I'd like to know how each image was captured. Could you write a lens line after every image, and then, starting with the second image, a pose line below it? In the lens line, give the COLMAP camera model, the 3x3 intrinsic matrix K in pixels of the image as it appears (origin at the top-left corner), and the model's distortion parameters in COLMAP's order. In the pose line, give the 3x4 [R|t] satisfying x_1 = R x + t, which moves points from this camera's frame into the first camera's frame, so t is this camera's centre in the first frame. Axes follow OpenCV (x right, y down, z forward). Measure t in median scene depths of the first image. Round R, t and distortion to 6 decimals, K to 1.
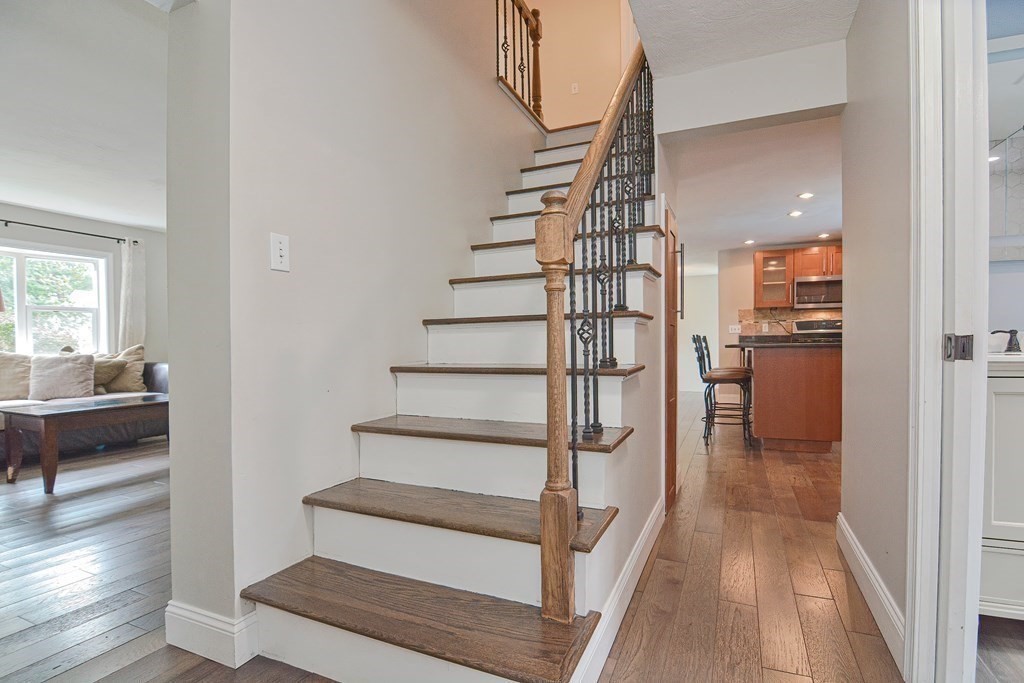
lens RADIAL K [[493.3, 0, 513.7], [0, 493.3, 341.4], [0, 0, 1]] dist [-0.003468, -0.012735]
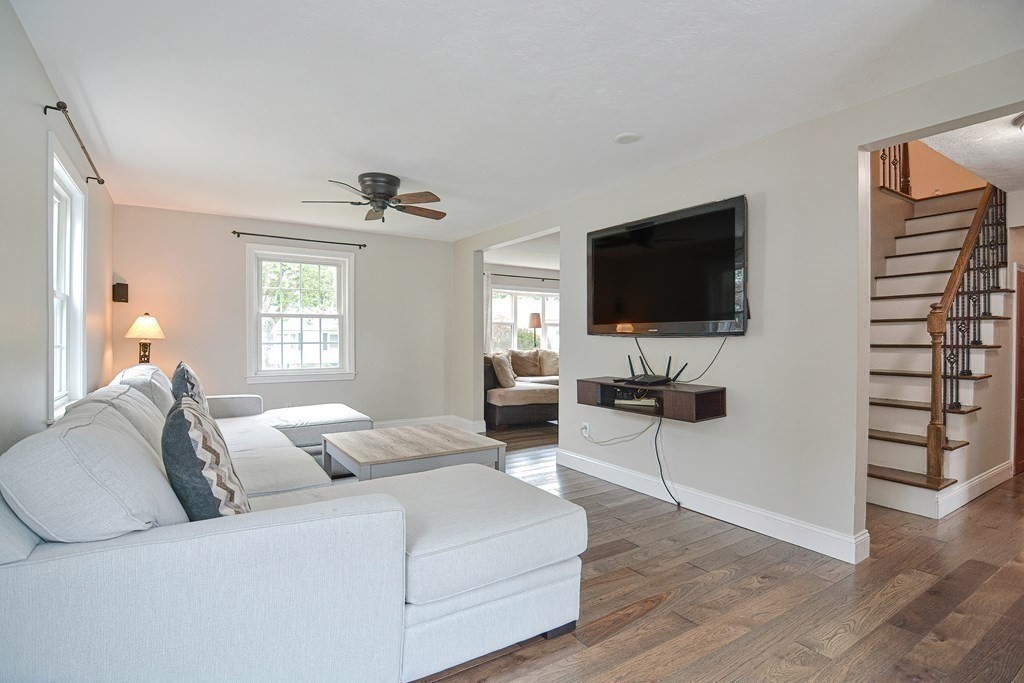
lens RADIAL K [[504.0, 0, 508.7], [0, 504.0, 338.7], [0, 0, 1]] dist [-0.029400, -0.000281]
pose [[0.837868, 0.012223, -0.545735, -0.280230], [-0.005730, 0.999891, 0.013597, -0.114262], [0.545842, -0.008266, 0.837847, -1.706210]]
